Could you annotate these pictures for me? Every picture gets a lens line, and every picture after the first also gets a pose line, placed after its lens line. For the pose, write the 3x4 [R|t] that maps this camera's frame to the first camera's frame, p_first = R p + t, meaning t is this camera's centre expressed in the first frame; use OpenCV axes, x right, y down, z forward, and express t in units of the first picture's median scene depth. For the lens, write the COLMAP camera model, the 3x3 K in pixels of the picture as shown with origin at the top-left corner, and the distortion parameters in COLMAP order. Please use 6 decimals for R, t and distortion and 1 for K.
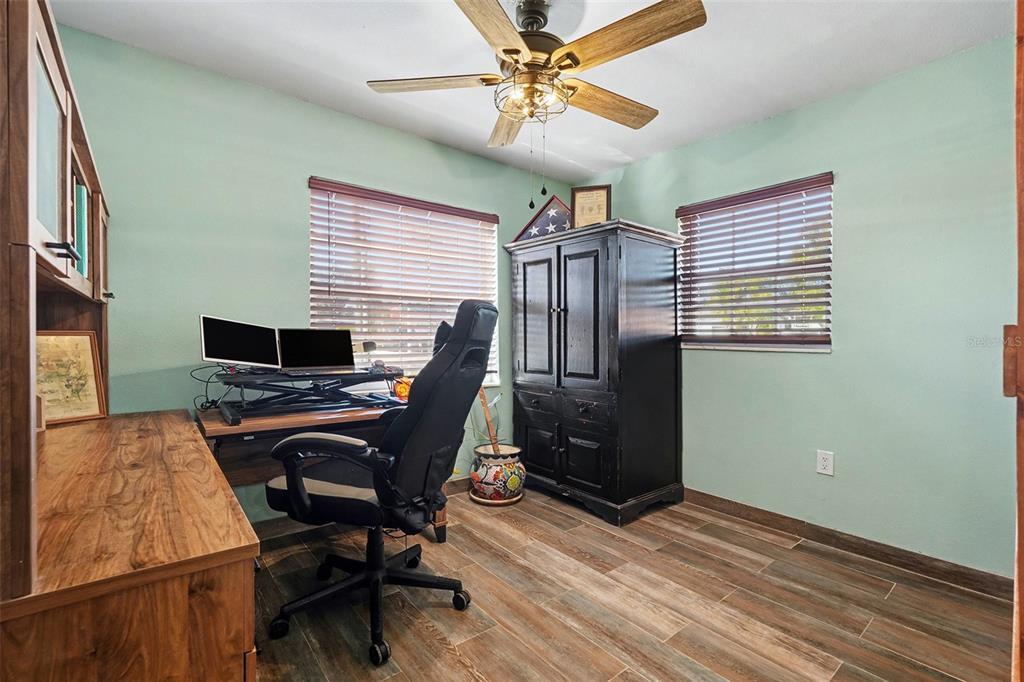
lens RADIAL K [[465.1, 0, 512.0], [0, 465.1, 341.0], [0, 0, 1]] dist [-0.030894, -0.000228]
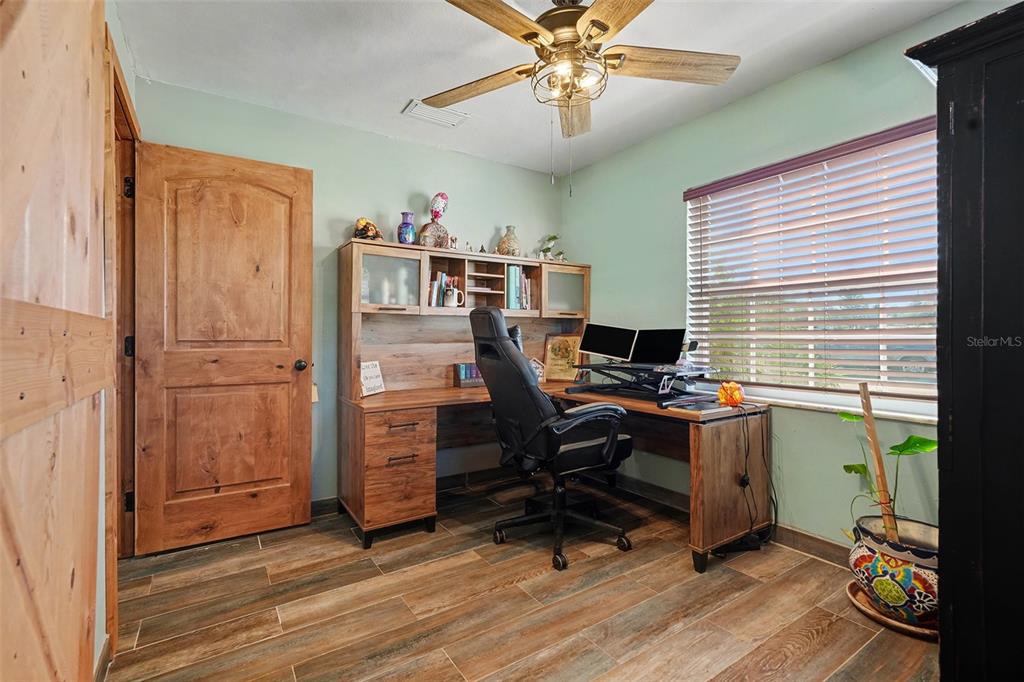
lens RADIAL K [[462.5, 0, 511.8], [0, 462.5, 347.7], [0, 0, 1]] dist [-0.003678, -0.000163]
pose [[-0.077927, 0.020665, -0.996745, 0.710404], [-0.003938, 0.999771, 0.021036, -0.003942], [0.996951, 0.005564, -0.077827, 0.689472]]
